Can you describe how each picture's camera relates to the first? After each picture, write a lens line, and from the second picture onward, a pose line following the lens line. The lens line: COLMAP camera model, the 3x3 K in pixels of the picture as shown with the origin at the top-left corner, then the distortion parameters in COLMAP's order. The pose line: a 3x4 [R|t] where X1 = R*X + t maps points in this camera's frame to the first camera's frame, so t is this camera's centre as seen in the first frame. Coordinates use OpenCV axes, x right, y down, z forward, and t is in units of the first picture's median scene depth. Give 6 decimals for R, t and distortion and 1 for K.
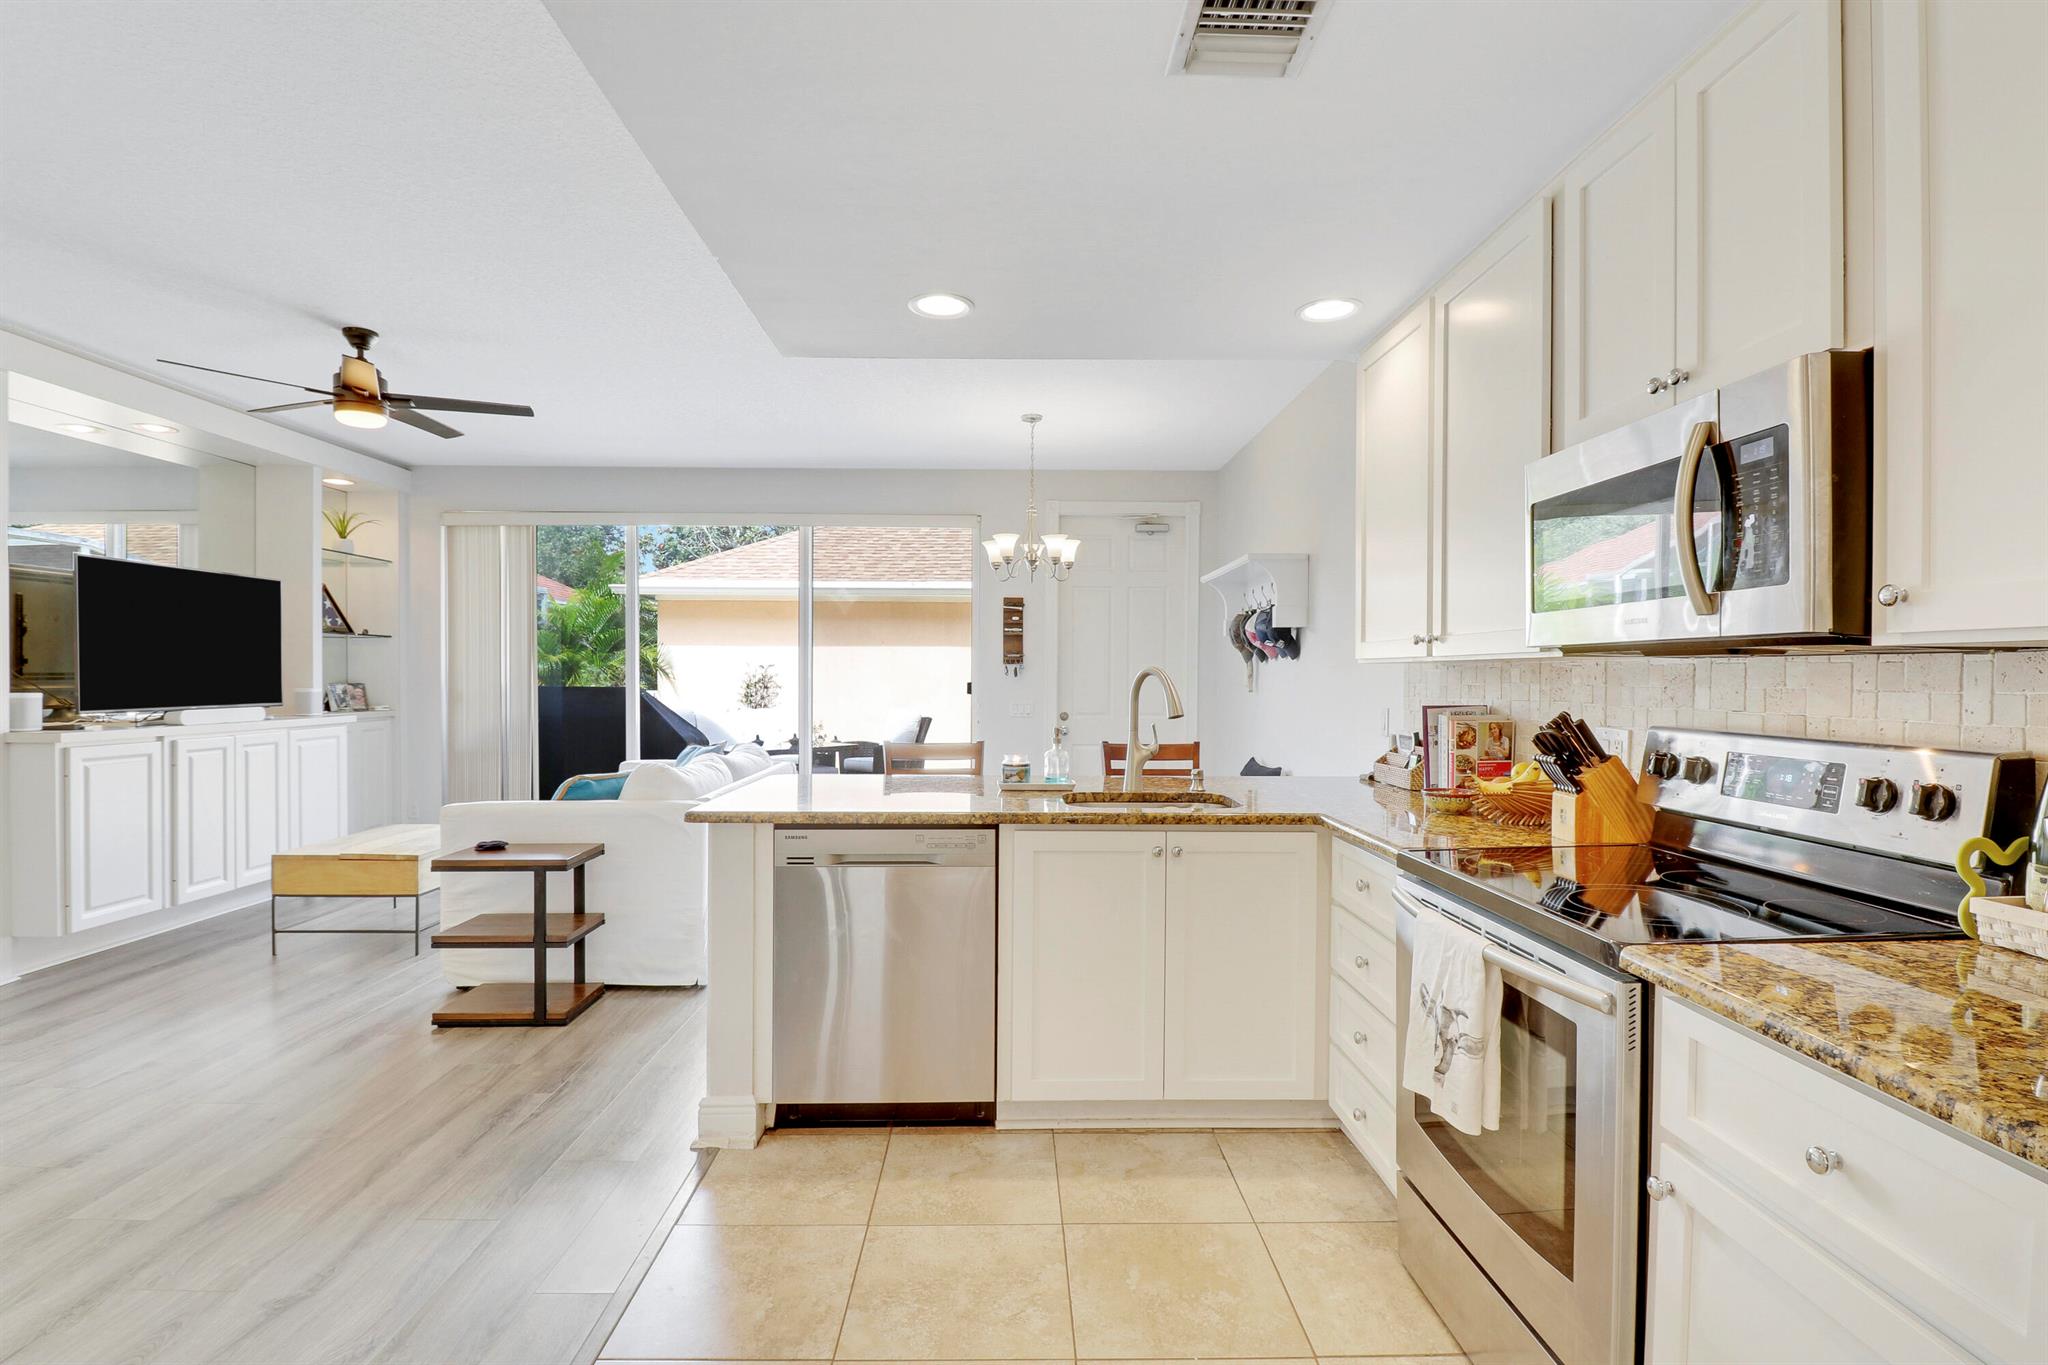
lens RADIAL K [[974.1, 0, 1025.6], [0, 974.1, 676.3], [0, 0, 1]] dist [0.011685, -0.018725]
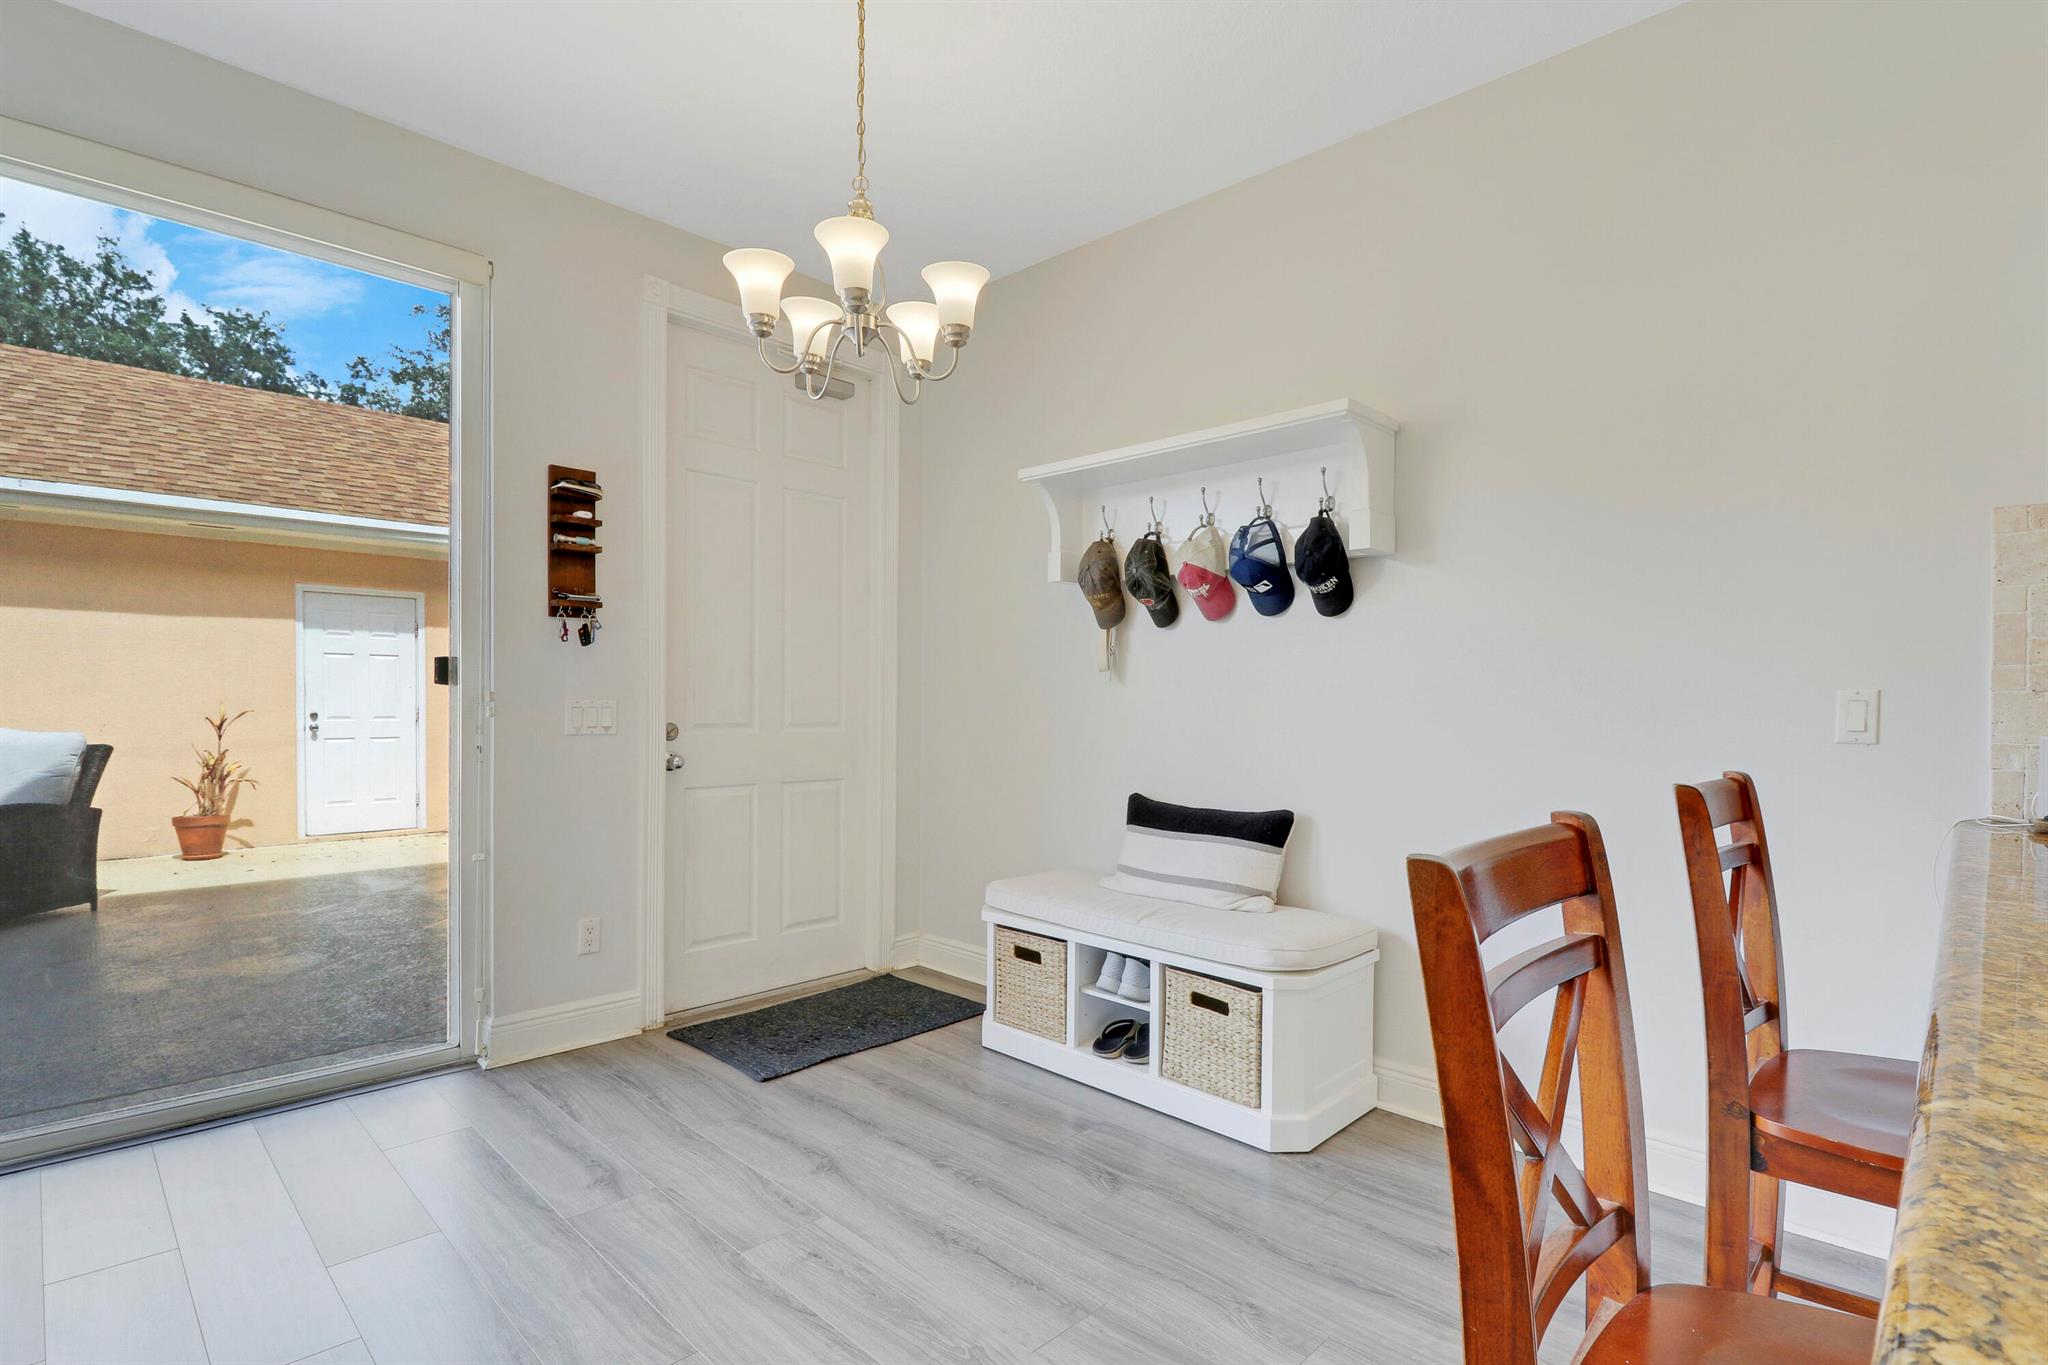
lens RADIAL K [[974.1, 0, 1025.6], [0, 974.1, 676.3], [0, 0, 1]] dist [0.011685, -0.018725]
pose [[0.713991, 0.016328, 0.699964, -0.244589], [-0.004759, 0.999818, -0.018468, 0.030328], [-0.700138, 0.009855, 0.713939, 0.752447]]
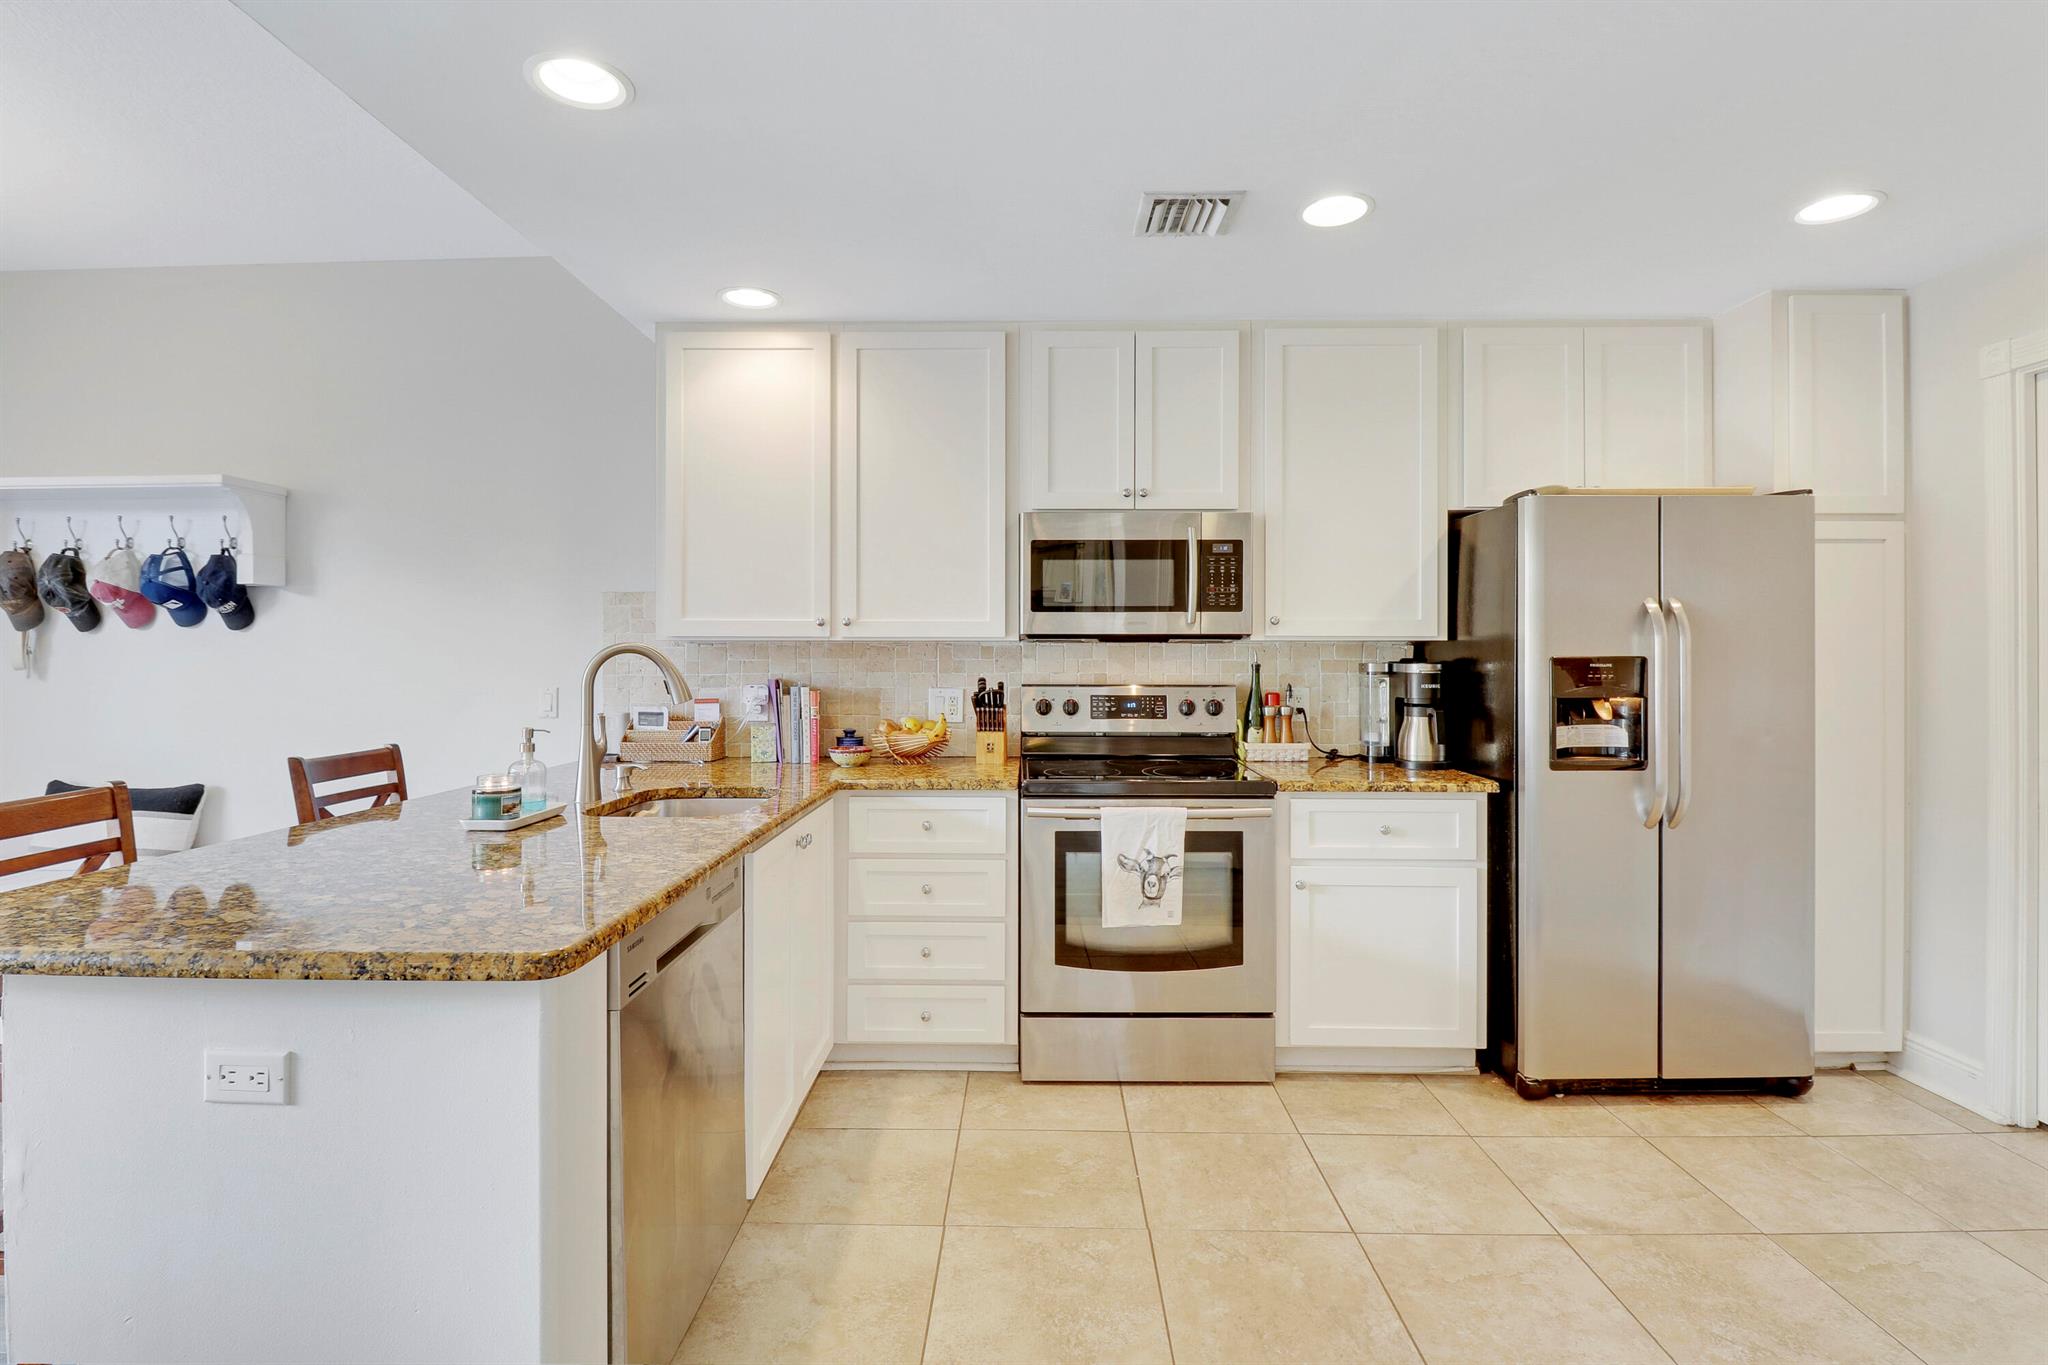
lens RADIAL K [[982.7, 0, 1019.9], [0, 982.7, 642.5], [0, 0, 1]] dist [0.001902, -0.013173]
pose [[0.043865, 0.009380, 0.998993, -0.429347], [-0.000197, 0.999956, -0.009381, -0.000941], [-0.999037, 0.000215, 0.043865, 0.409585]]
